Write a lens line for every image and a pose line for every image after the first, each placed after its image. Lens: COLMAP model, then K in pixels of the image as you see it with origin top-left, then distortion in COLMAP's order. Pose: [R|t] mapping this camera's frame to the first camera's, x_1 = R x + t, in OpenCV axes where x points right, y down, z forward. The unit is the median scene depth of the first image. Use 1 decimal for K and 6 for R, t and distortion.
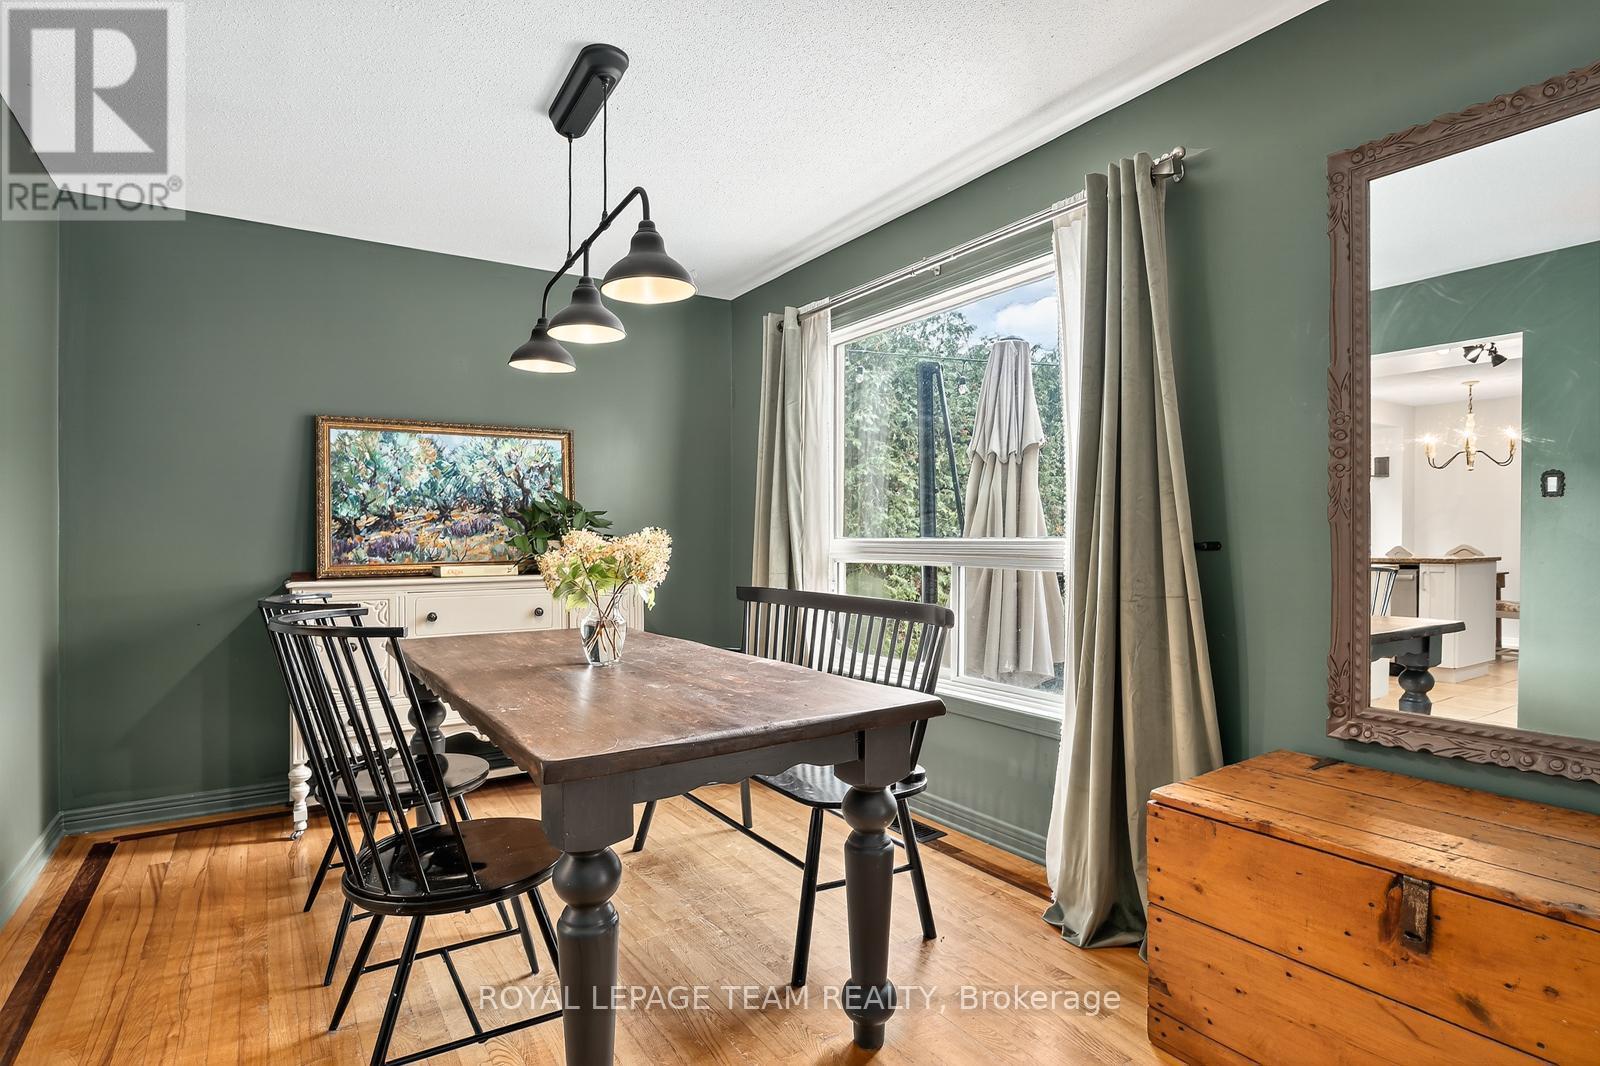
lens RADIAL K [[834.2, 0, 800.0], [0, 834.2, 533.0], [0, 0, 1]] dist [-0.004758, -0.001705]
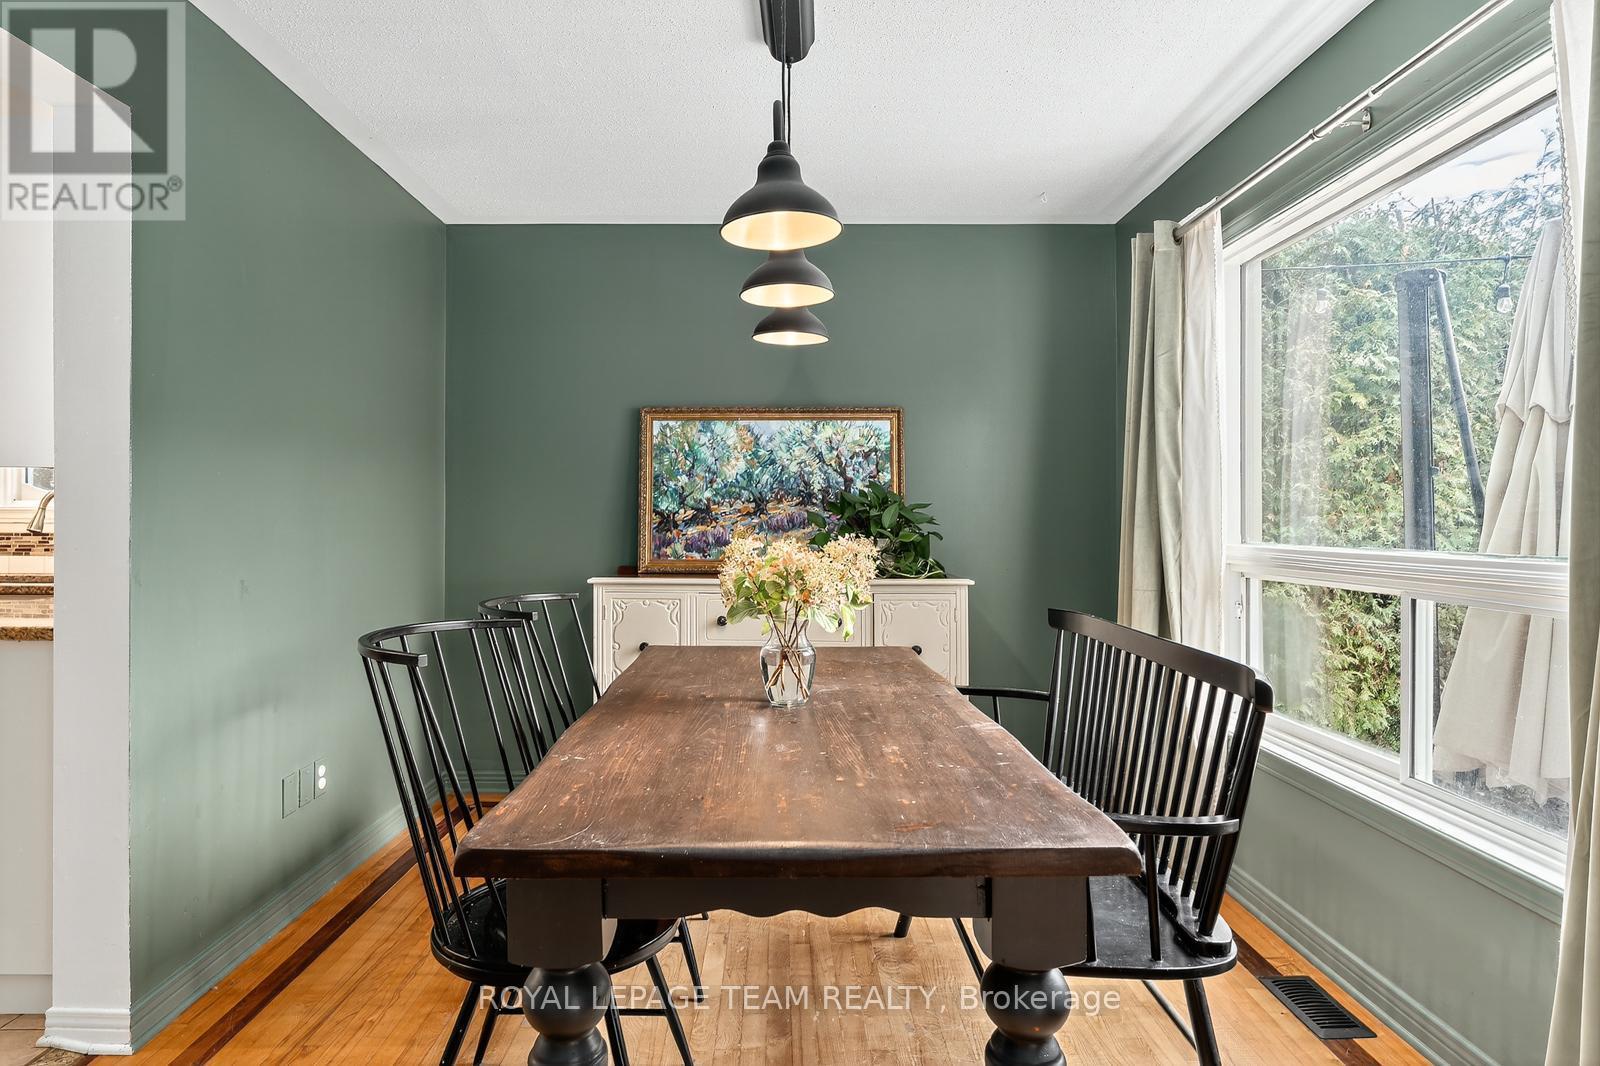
lens RADIAL K [[939.8, 0, 793.0], [0, 939.8, 517.7], [0, 0, 1]] dist [-0.006037, -0.000071]
pose [[0.845094, 0.006865, -0.534574, 0.161370], [-0.006484, 0.999976, 0.002591, -0.014212], [0.534579, 0.001277, 0.845118, 0.146826]]
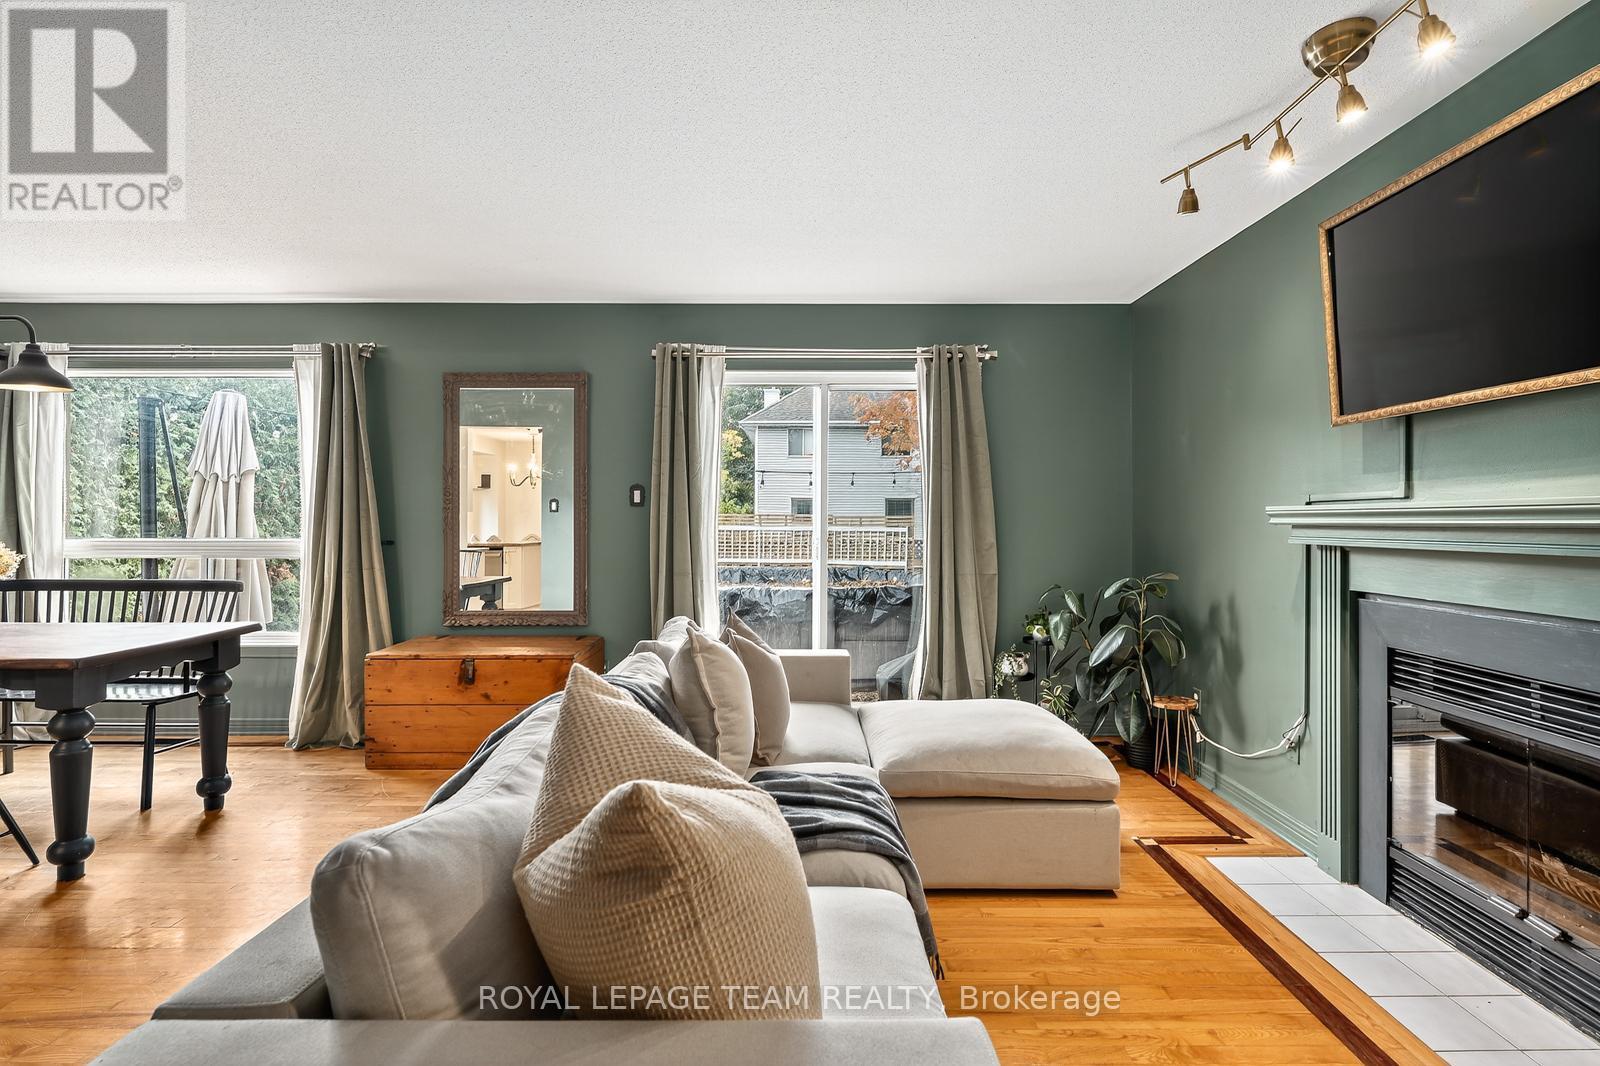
lens RADIAL K [[745.3, 0, 803.4], [0, 745.3, 526.4], [0, 0, 1]] dist [-0.001993, -0.000373]
pose [[0.539116, -0.002171, 0.842228, -0.322602], [-0.004023, 0.999979, 0.005153, -0.024692], [-0.842222, -0.006166, 0.539096, -0.544855]]
